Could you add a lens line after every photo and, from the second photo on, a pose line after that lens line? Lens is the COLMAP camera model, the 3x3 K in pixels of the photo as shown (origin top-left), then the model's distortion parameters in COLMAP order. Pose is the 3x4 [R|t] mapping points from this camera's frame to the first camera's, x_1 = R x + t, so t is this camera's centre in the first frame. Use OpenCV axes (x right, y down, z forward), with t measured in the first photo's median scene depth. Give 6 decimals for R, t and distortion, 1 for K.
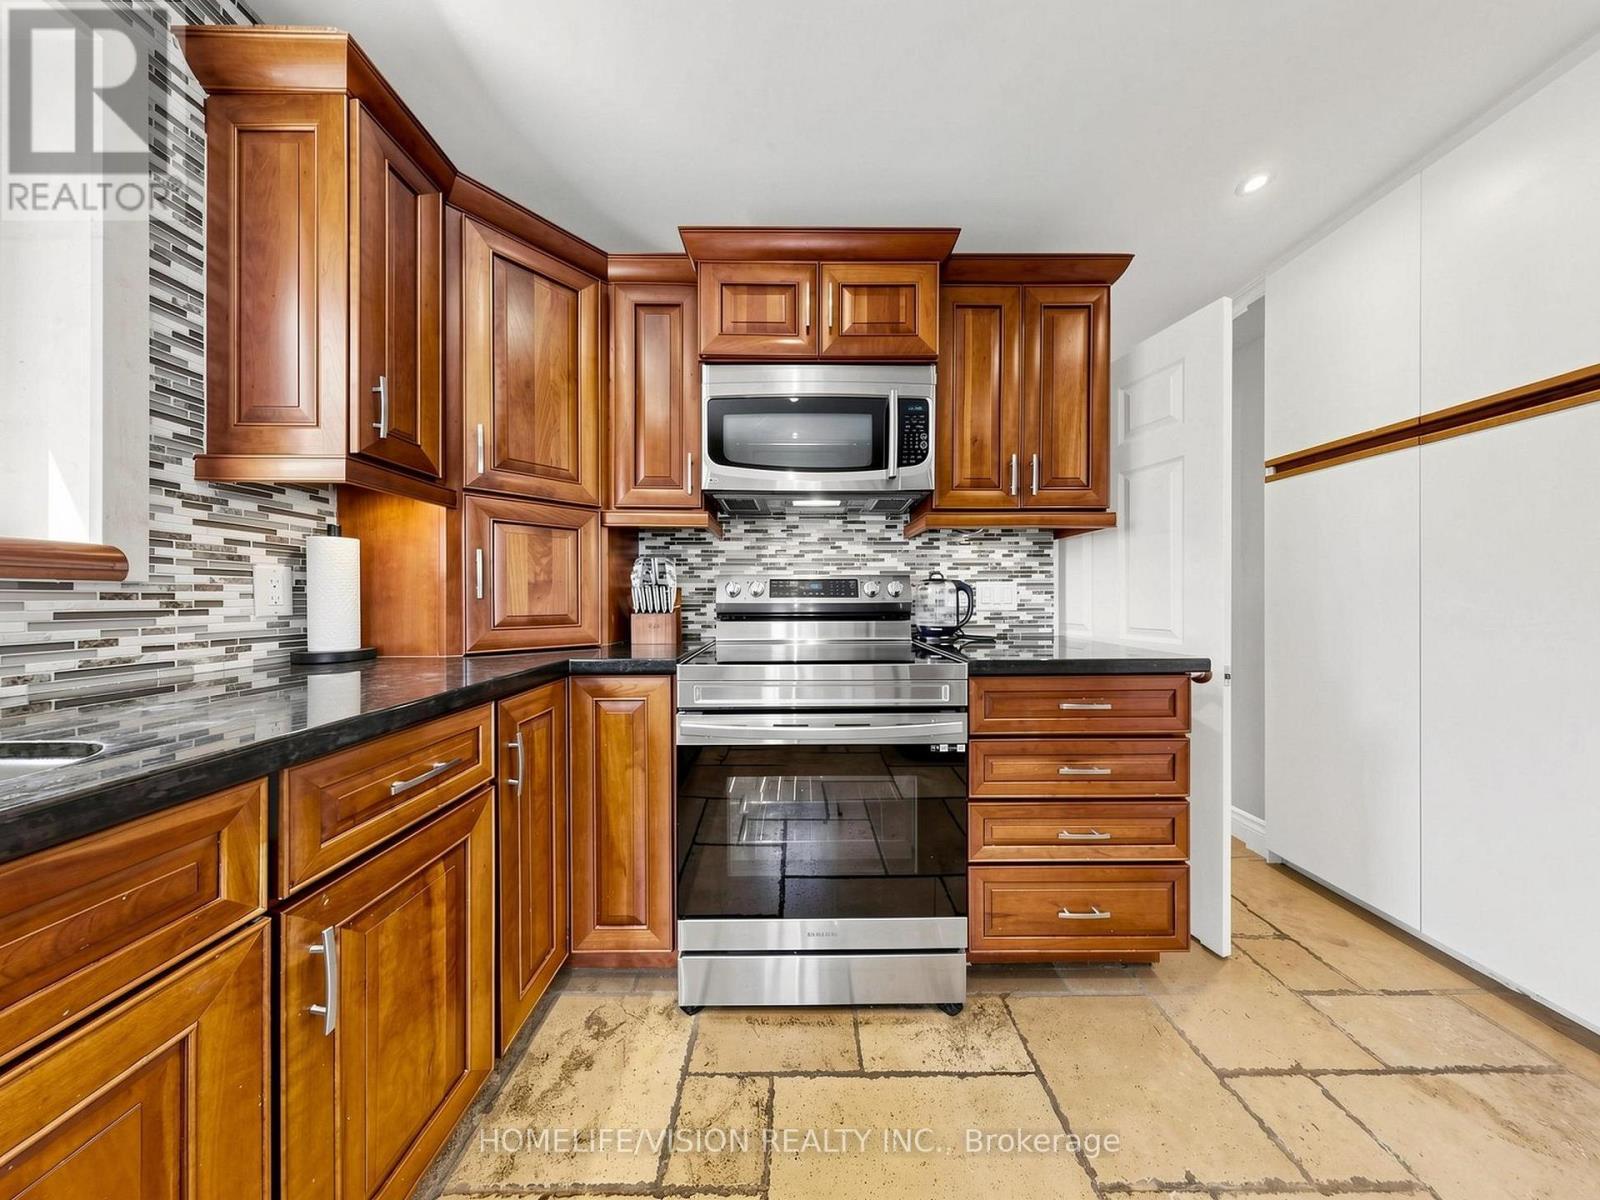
lens RADIAL K [[472.0, 0, 801.1], [0, 472.0, 599.6], [0, 0, 1]] dist [0.001127, -0.000048]
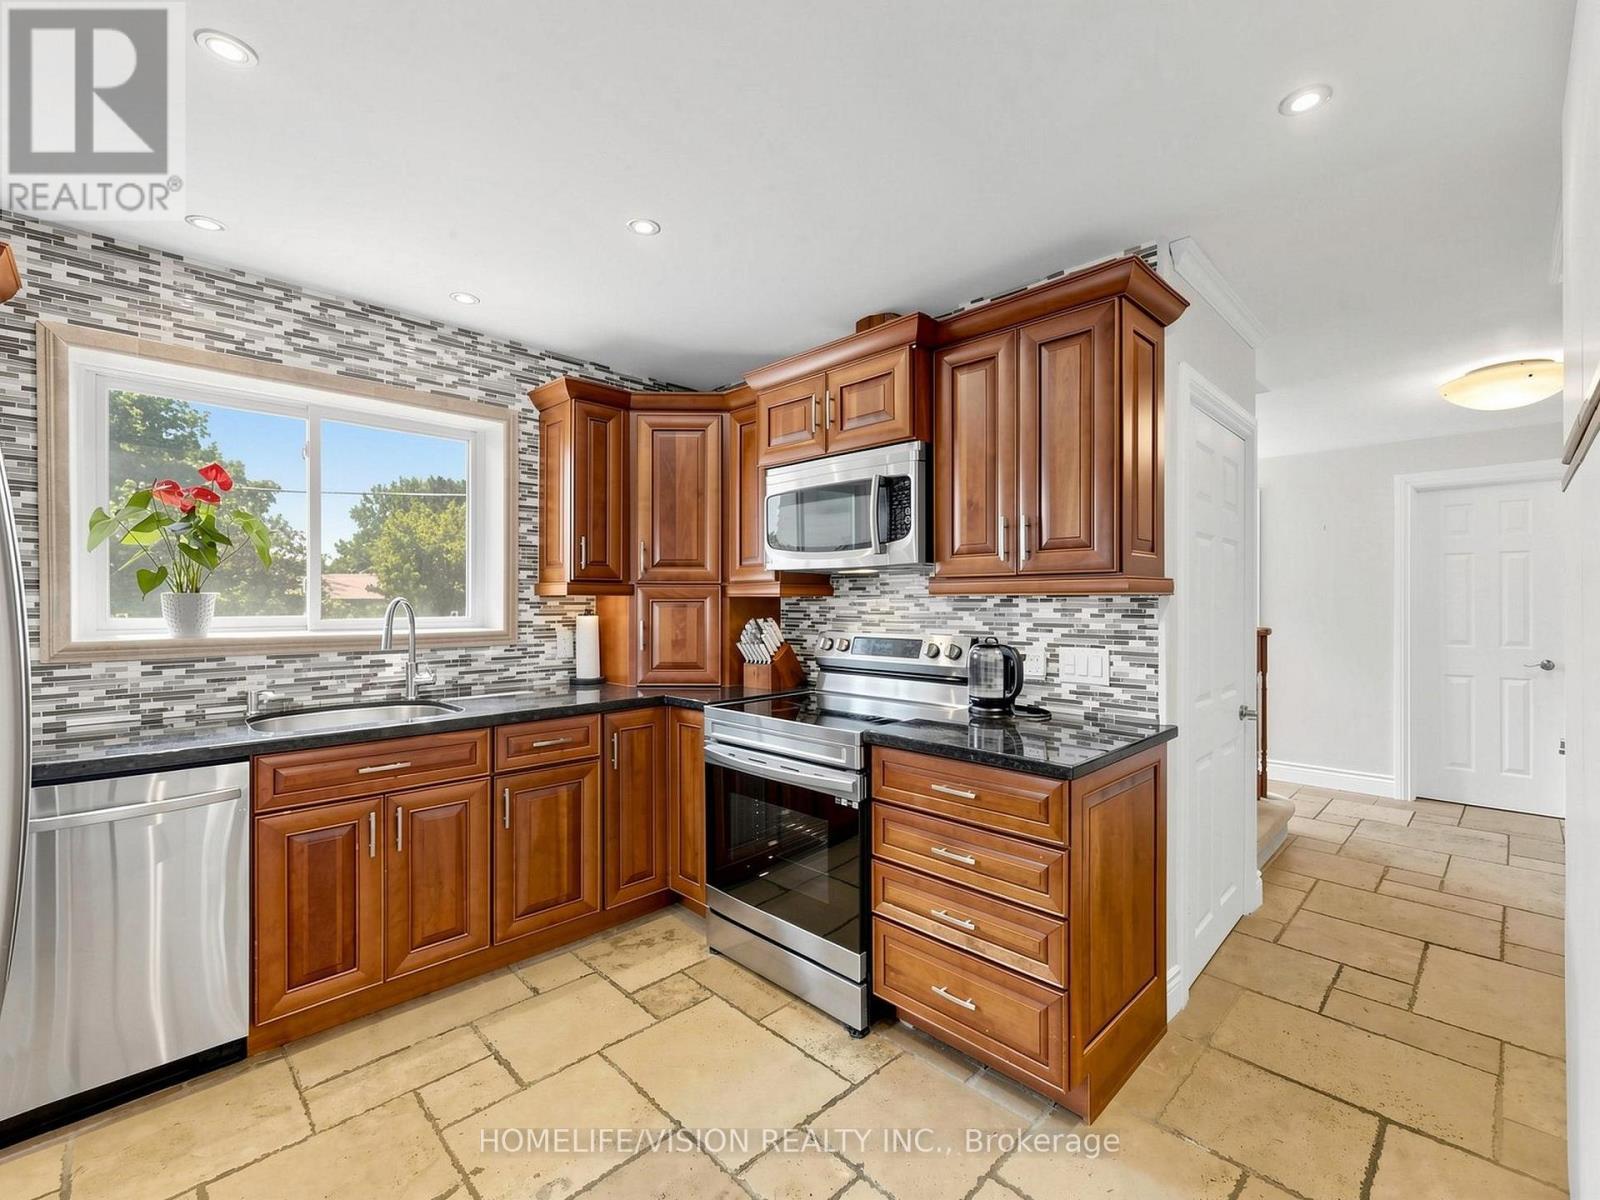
lens RADIAL K [[693.4, 0, 799.1], [0, 693.4, 602.3], [0, 0, 1]] dist [0.000764, 0.000041]
pose [[0.700758, 0.002205, -0.713396, 1.194078], [-0.004643, 0.999988, -0.001469, -0.145403], [0.713384, 0.004342, 0.700760, -0.232024]]
